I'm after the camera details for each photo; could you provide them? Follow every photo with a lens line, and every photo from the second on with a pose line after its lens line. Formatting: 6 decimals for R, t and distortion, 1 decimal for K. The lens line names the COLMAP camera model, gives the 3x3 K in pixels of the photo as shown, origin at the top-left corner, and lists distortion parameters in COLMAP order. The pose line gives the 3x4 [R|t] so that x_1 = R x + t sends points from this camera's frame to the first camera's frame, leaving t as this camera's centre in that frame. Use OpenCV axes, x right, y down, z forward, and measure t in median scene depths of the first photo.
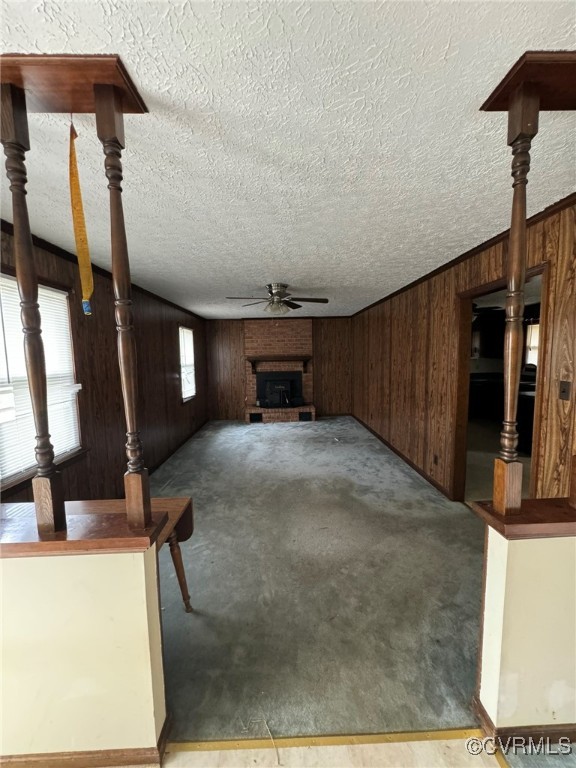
lens RADIAL K [[308.8, 0, 289.6], [0, 308.8, 386.1], [0, 0, 1]] dist [-0.002229, -0.000418]
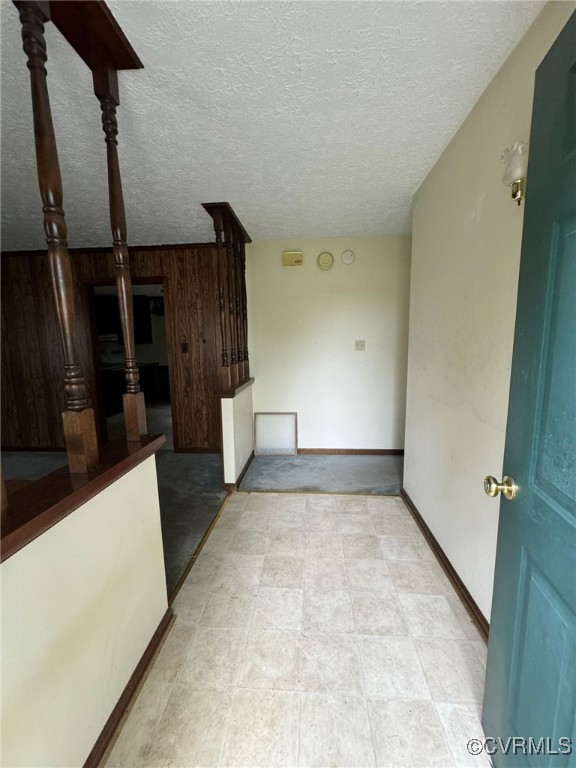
lens RADIAL K [[308.8, 0, 289.6], [0, 308.8, 386.1], [0, 0, 1]] dist [-0.002229, -0.000418]
pose [[0.106010, -0.124182, 0.986580, -0.954147], [0.116409, 0.986899, 0.111714, 0.110295], [-0.987528, 0.103004, 0.119077, 0.156499]]
